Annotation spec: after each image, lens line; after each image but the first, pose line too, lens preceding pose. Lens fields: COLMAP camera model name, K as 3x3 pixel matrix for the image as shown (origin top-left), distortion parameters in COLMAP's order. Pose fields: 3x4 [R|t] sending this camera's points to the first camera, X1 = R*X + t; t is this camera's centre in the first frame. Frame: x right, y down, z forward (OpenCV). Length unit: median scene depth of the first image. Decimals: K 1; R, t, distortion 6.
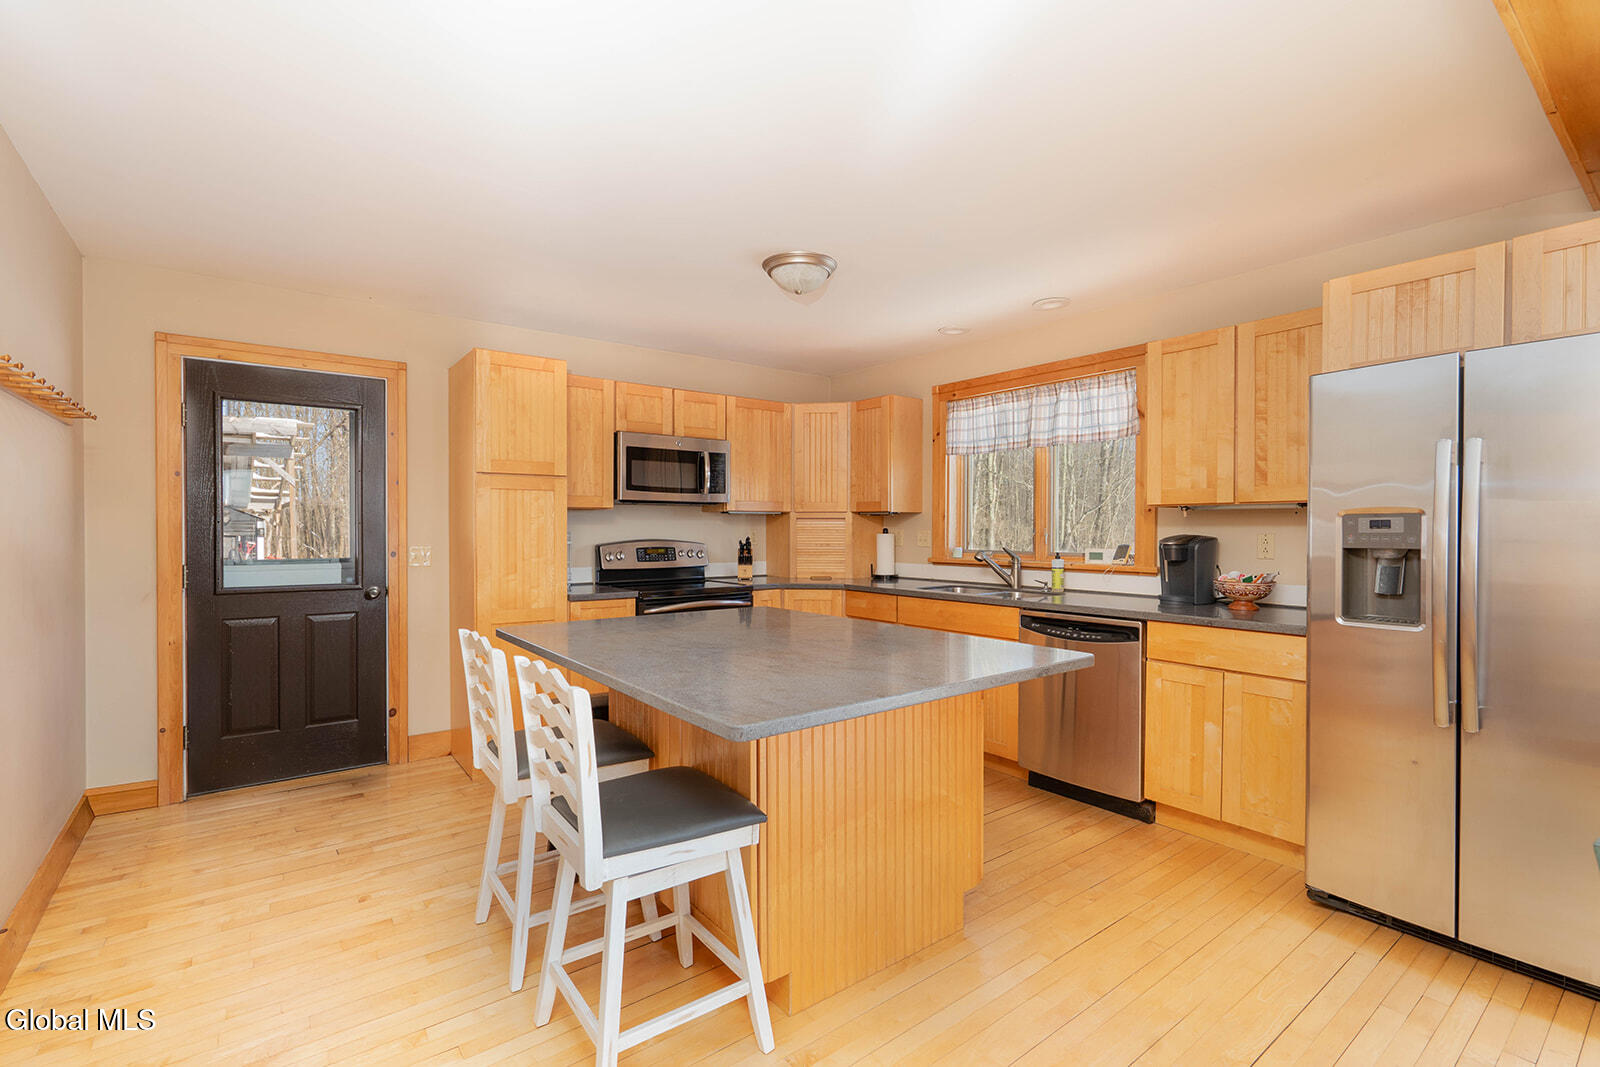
lens RADIAL K [[719.1, 0, 801.5], [0, 719.1, 533.4], [0, 0, 1]] dist [-0.001595, 0.003148]
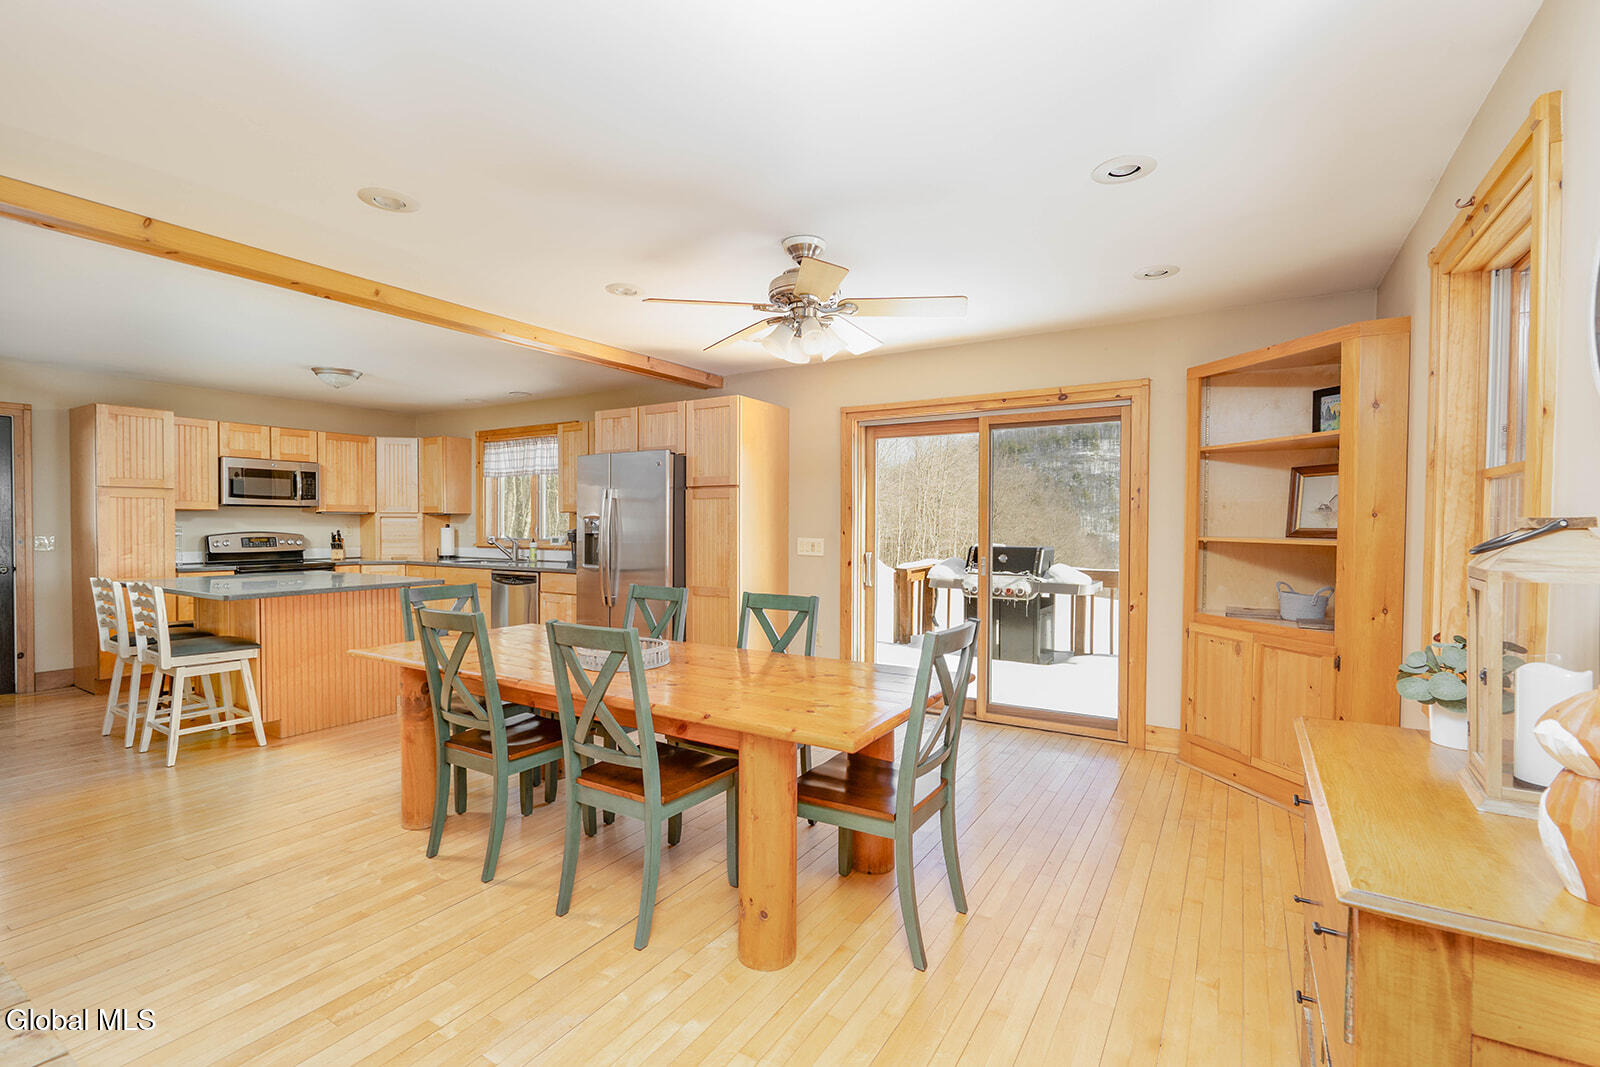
lens RADIAL K [[719.1, 0, 796.2], [0, 719.1, 535.8], [0, 0, 1]] dist [-0.001595, 0.003148]
pose [[0.936755, -0.003280, 0.349972, 0.307581], [-0.000439, 0.999944, 0.010547, 0.001308], [-0.349987, -0.010034, 0.936701, -0.728670]]
